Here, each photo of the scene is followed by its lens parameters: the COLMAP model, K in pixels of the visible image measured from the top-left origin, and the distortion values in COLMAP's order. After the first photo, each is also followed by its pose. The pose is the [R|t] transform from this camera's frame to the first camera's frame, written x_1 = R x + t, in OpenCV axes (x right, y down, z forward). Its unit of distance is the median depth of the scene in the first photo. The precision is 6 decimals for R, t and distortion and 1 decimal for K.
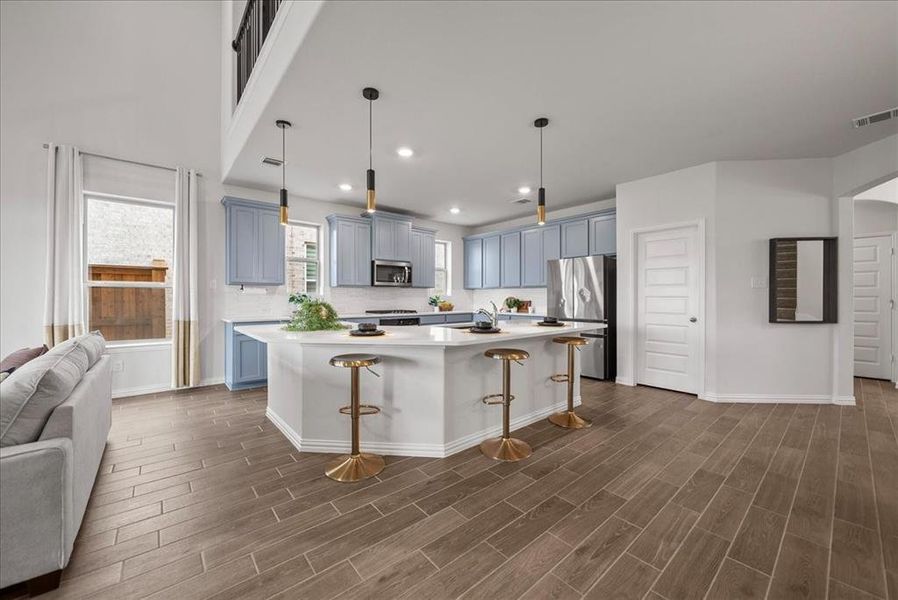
lens RADIAL K [[345.2, 0, 447.1], [0, 345.2, 298.4], [0, 0, 1]] dist [-0.002220, -0.000118]
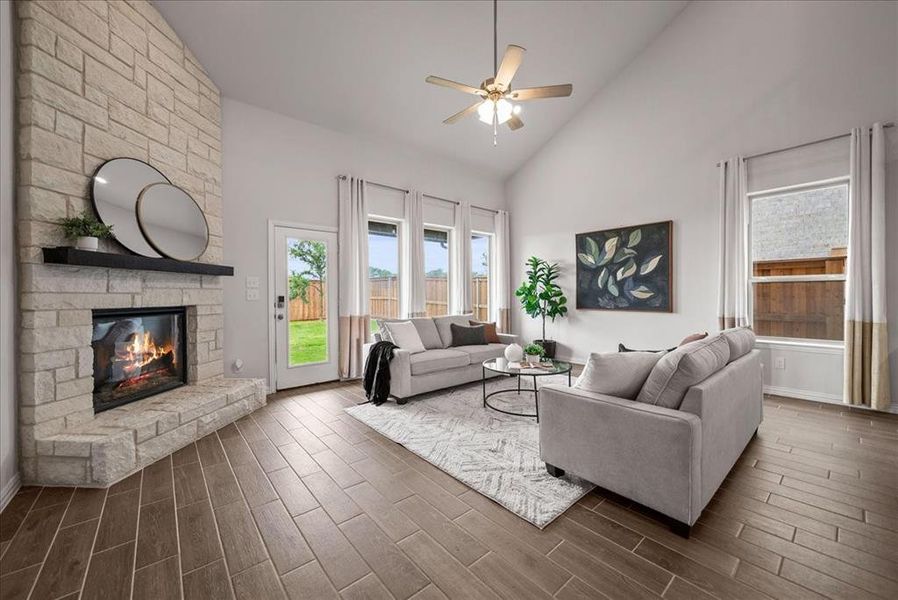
lens RADIAL K [[345.2, 0, 449.9], [0, 345.2, 296.1], [0, 0, 1]] dist [-0.002220, -0.000118]
pose [[0.003930, 0.004154, -0.999984, 0.013336], [0.004820, 0.999980, 0.004173, -0.001126], [0.999981, -0.004836, 0.003909, 0.052743]]
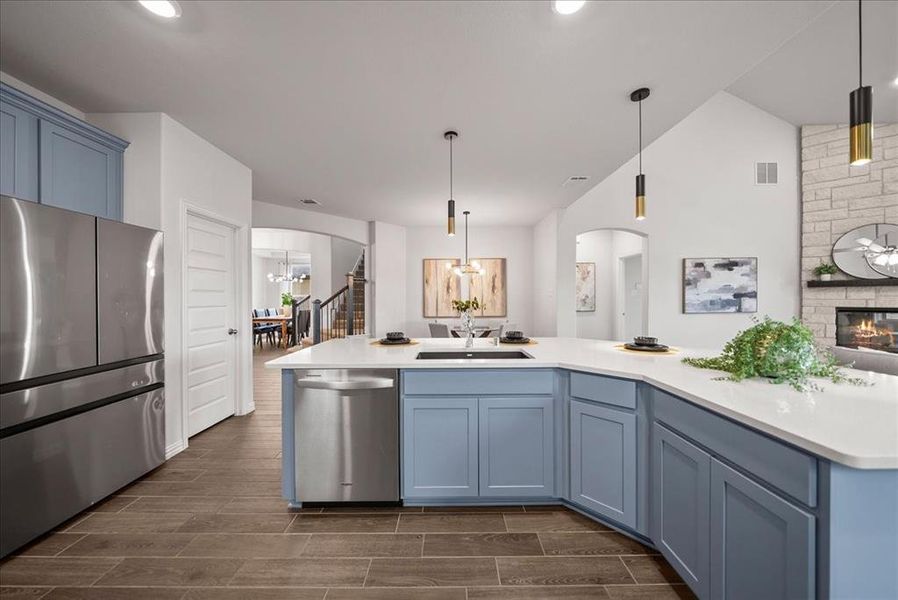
lens RADIAL K [[313.7, 0, 448.7], [0, 313.7, 297.7], [0, 0, 1]] dist [-0.007249, -0.000228]
pose [[-0.764456, 0.004251, 0.644661, -0.204981], [0.006827, 0.999976, 0.001502, -0.021735], [-0.644639, 0.005549, -0.764467, 1.084827]]
